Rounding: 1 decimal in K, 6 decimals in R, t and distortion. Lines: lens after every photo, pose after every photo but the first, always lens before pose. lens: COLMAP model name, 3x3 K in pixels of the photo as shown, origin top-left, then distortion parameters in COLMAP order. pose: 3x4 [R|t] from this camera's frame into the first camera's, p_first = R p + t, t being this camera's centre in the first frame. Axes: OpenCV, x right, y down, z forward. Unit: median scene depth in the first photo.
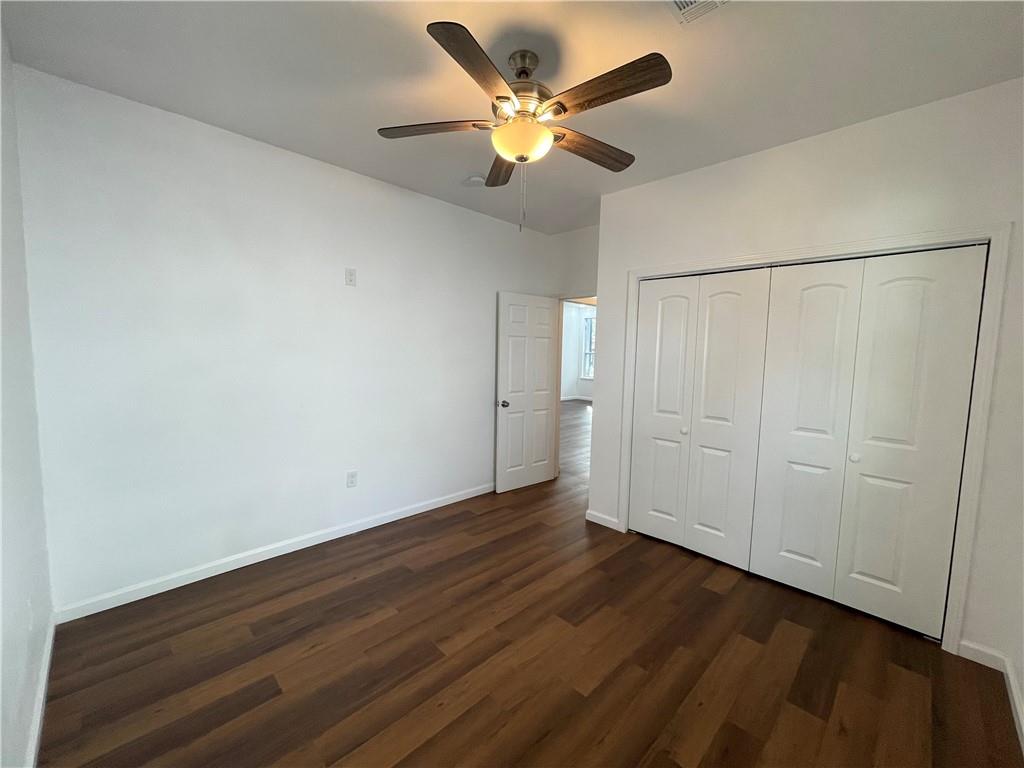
lens RADIAL K [[413.1, 0, 515.0], [0, 413.1, 385.7], [0, 0, 1]] dist [0.000105, 0.000046]
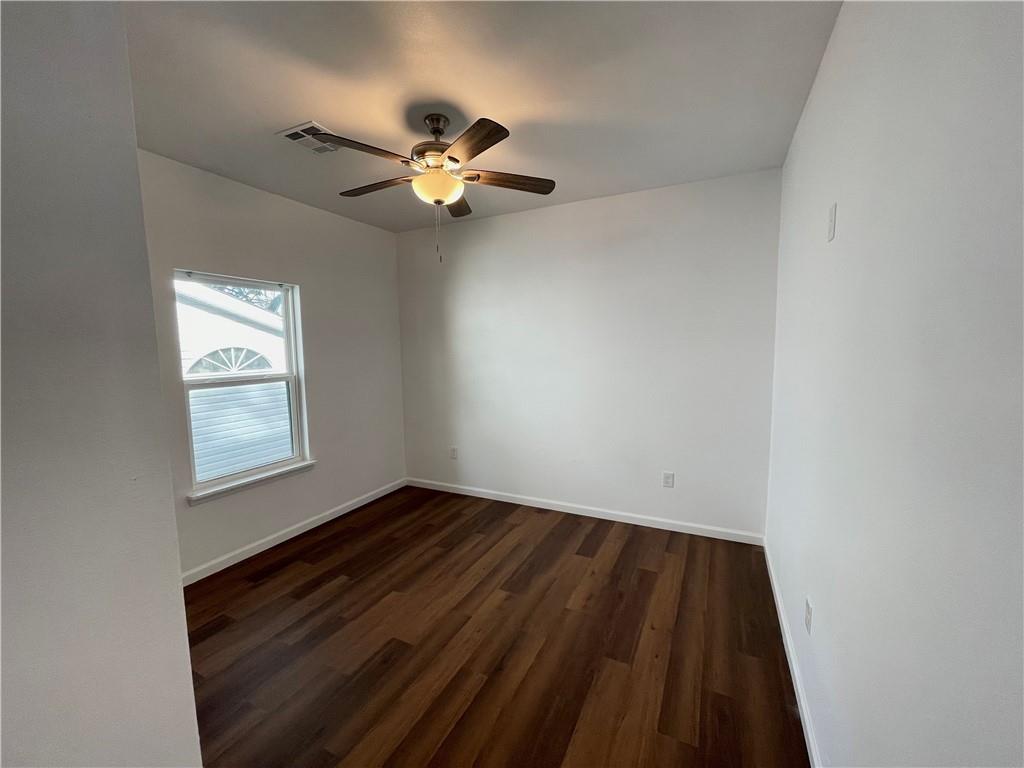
lens RADIAL K [[413.1, 0, 515.0], [0, 413.1, 385.7], [0, 0, 1]] dist [0.000105, 0.000046]
pose [[-0.946682, 0.024282, -0.321254, 0.180477], [-0.033042, 0.984580, 0.171787, -0.205766], [0.320472, 0.173243, -0.931281, 2.005622]]
